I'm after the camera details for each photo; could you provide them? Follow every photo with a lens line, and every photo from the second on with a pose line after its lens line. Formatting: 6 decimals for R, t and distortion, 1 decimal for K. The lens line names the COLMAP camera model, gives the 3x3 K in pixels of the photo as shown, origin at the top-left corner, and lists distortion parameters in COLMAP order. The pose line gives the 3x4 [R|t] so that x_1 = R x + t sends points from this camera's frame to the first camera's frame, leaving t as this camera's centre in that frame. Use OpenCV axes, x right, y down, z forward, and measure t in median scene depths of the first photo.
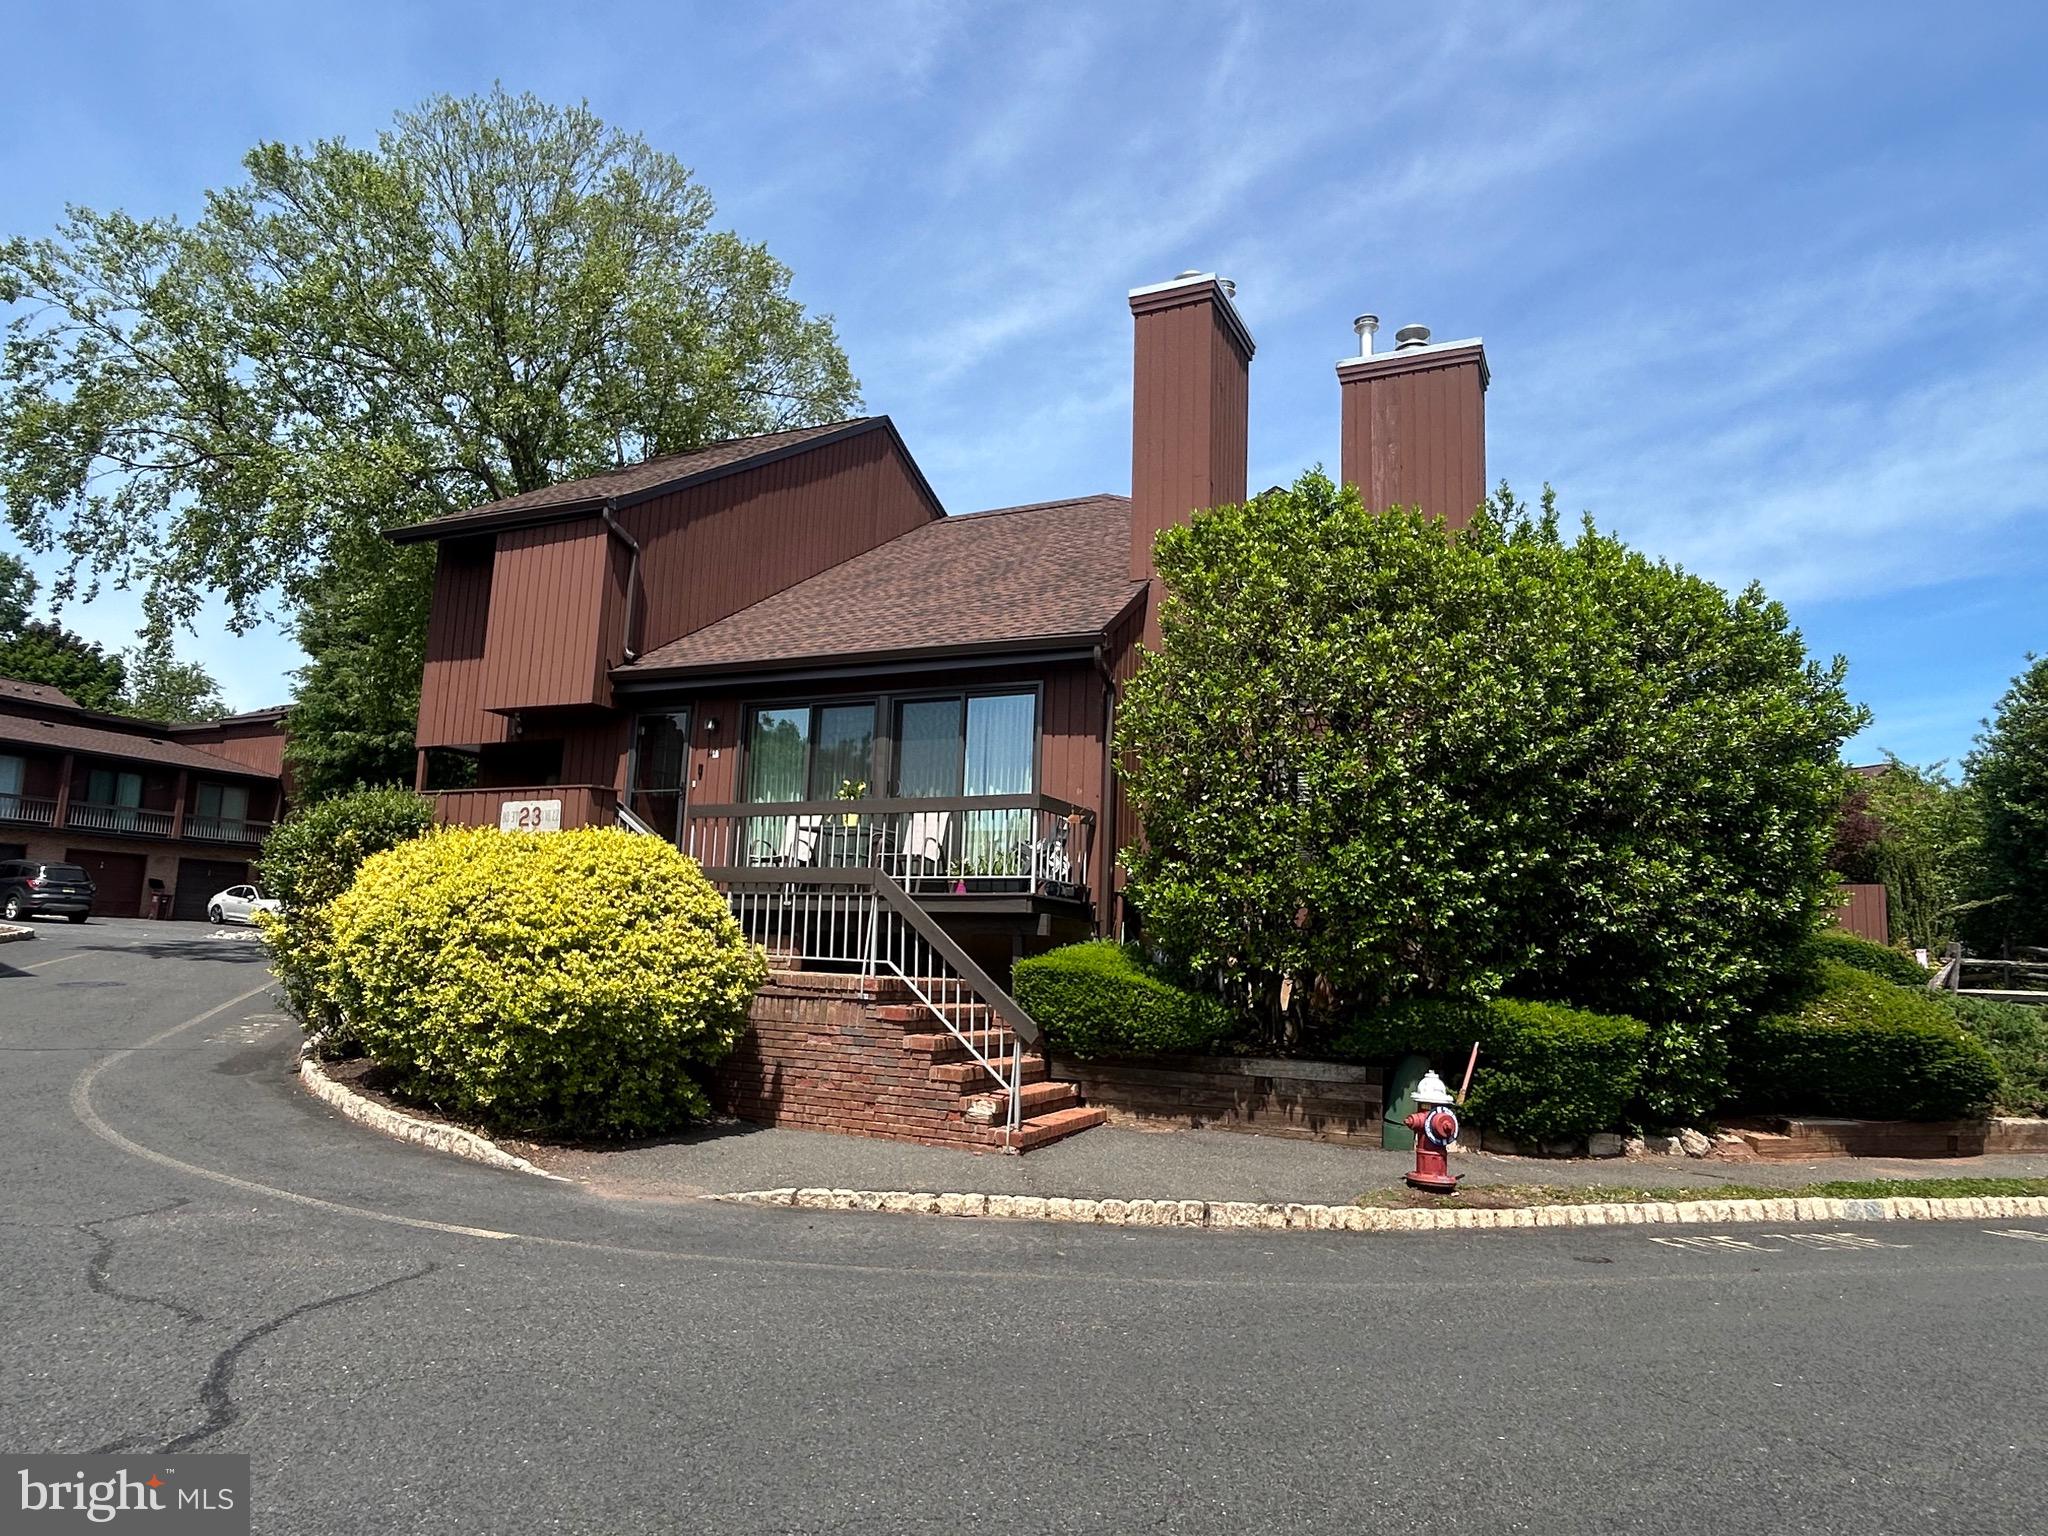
lens RADIAL K [[1187.4, 0, 1011.5], [0, 1187.4, 755.3], [0, 0, 1]] dist [0.019092, -0.004919]
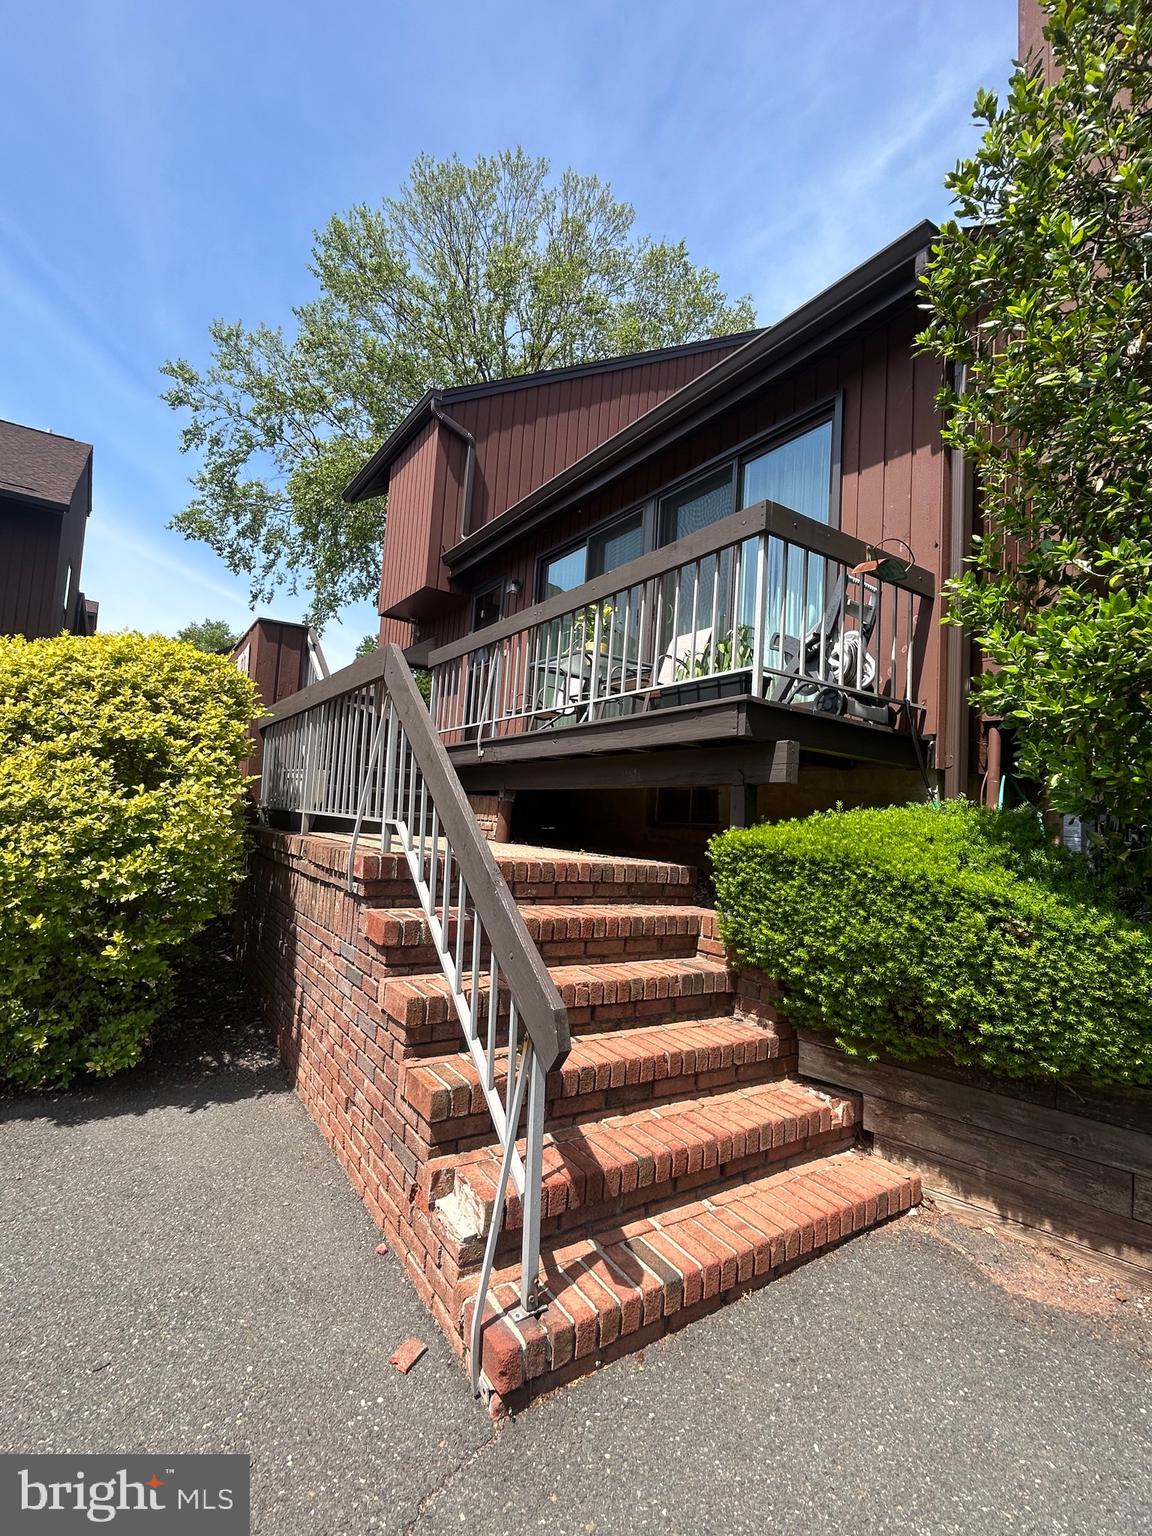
lens RADIAL K [[694.8, 0, 582.9], [0, 694.8, 762.8], [0, 0, 1]] dist [-0.004918, 0.002184]
pose [[0.858926, -0.026546, -0.511411, 0.108919], [0.055213, 0.997635, 0.040946, 0.131956], [0.509114, -0.063407, 0.858360, 0.739003]]
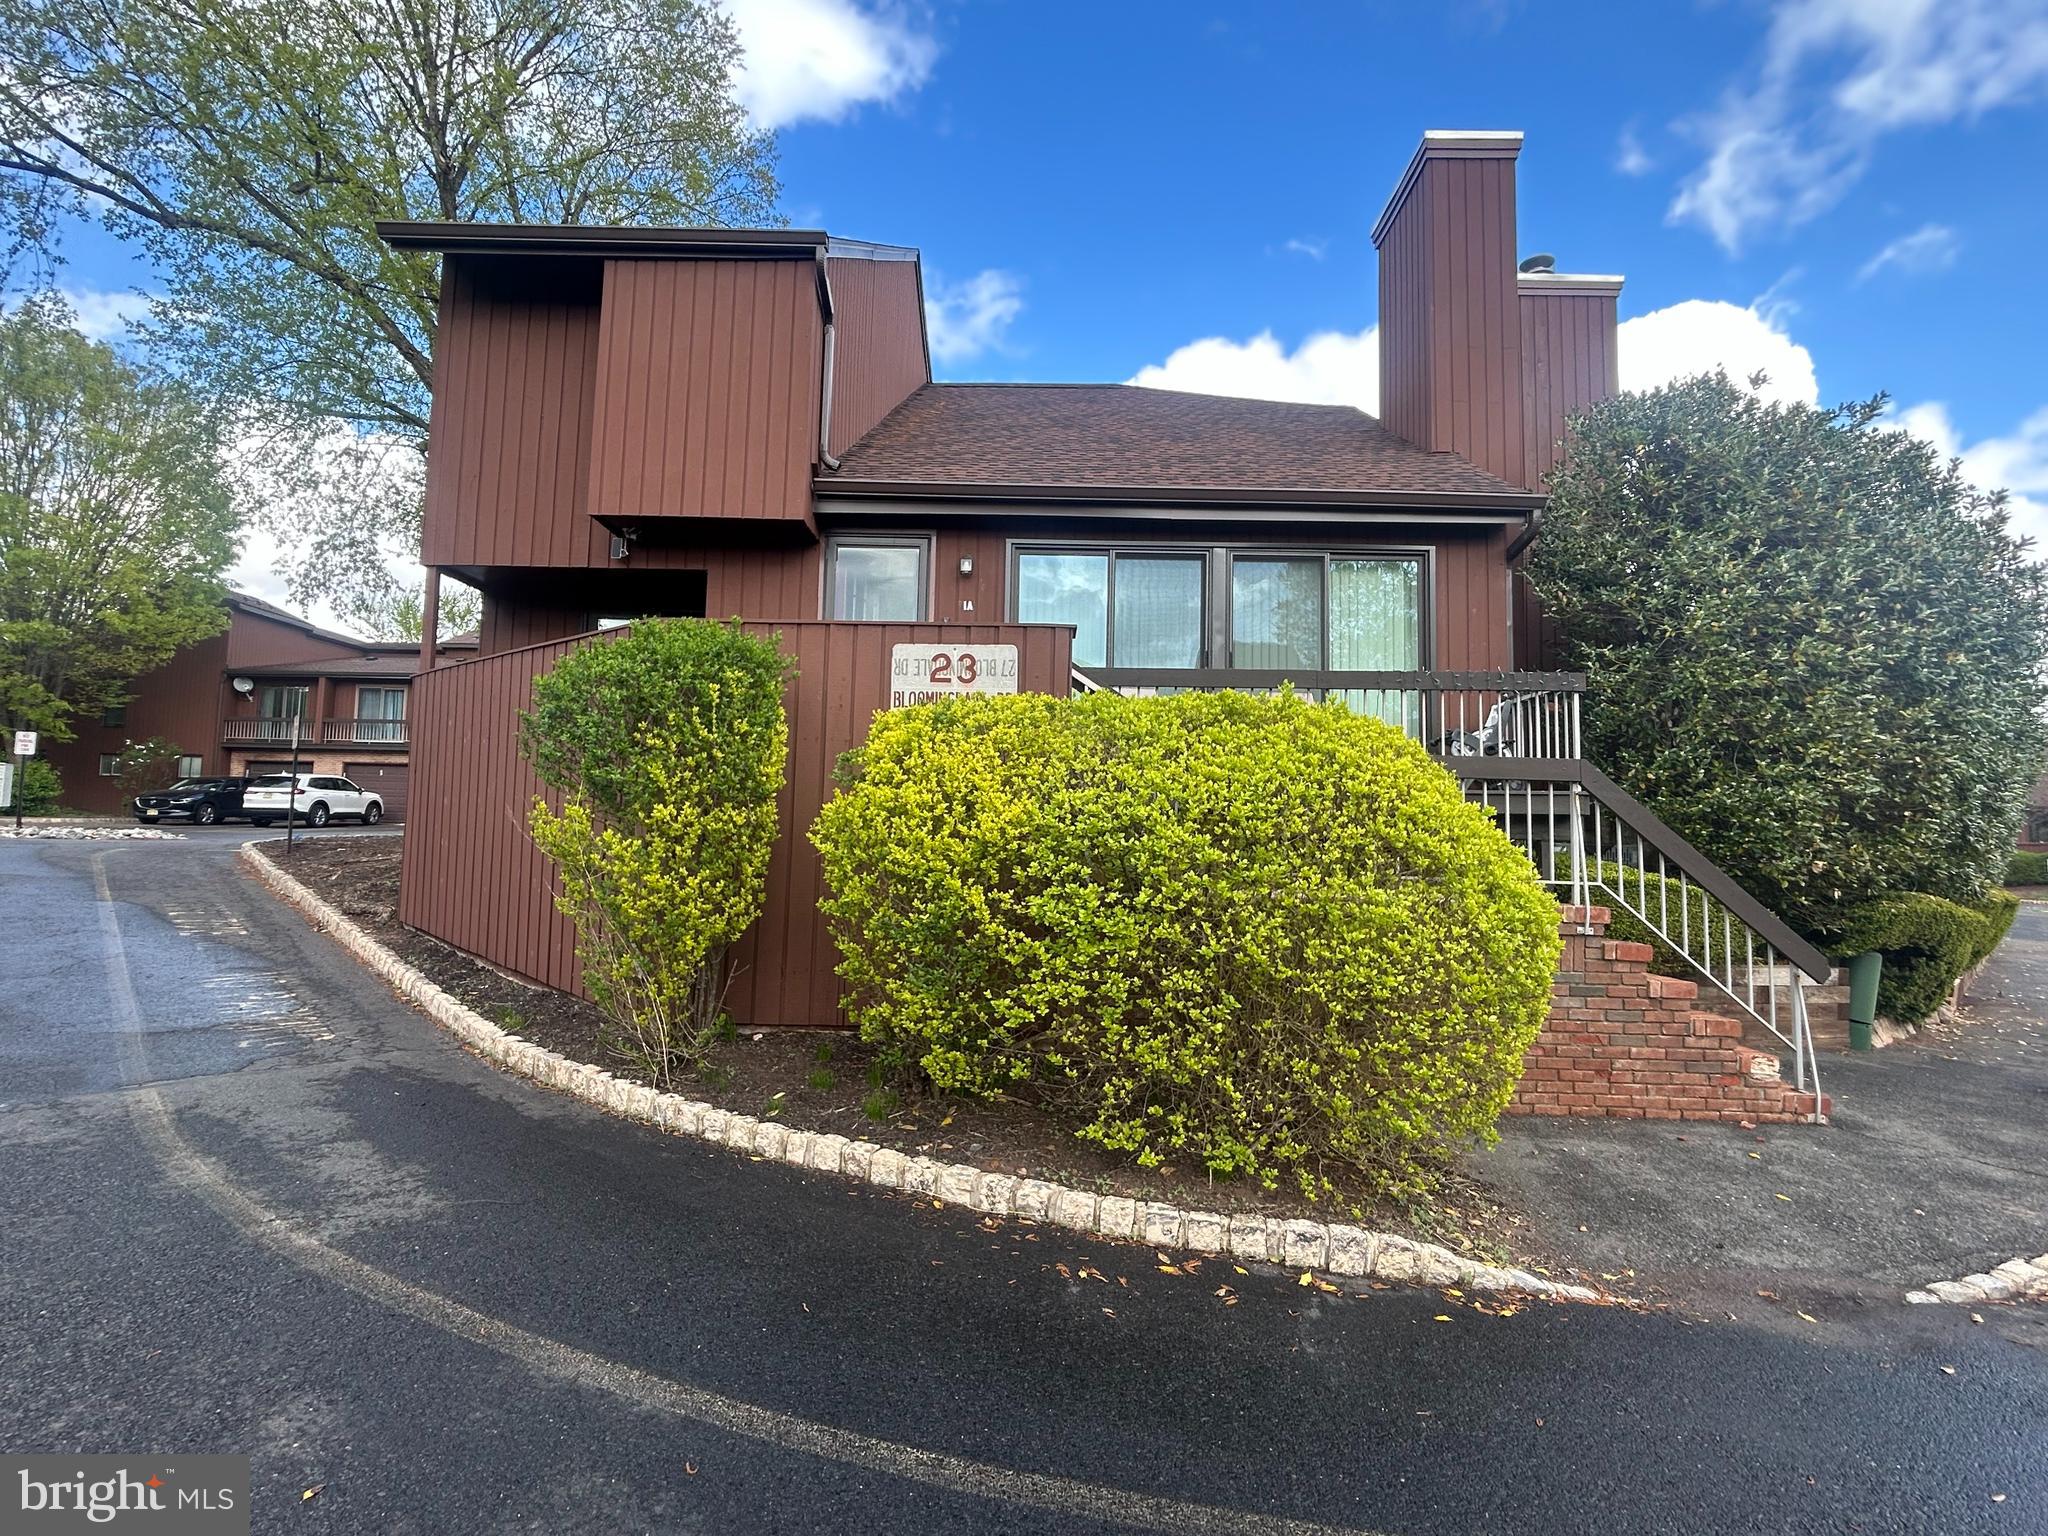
lens RADIAL K [[962.4, 0, 1022.9], [0, 962.4, 757.6], [0, 0, 1]] dist [-0.008599, 0.000918]
pose [[0.915023, 0.018346, 0.402984, -0.642032], [-0.054904, 0.995333, 0.079353, 0.062455], [-0.399648, -0.094735, 0.911760, 0.563801]]
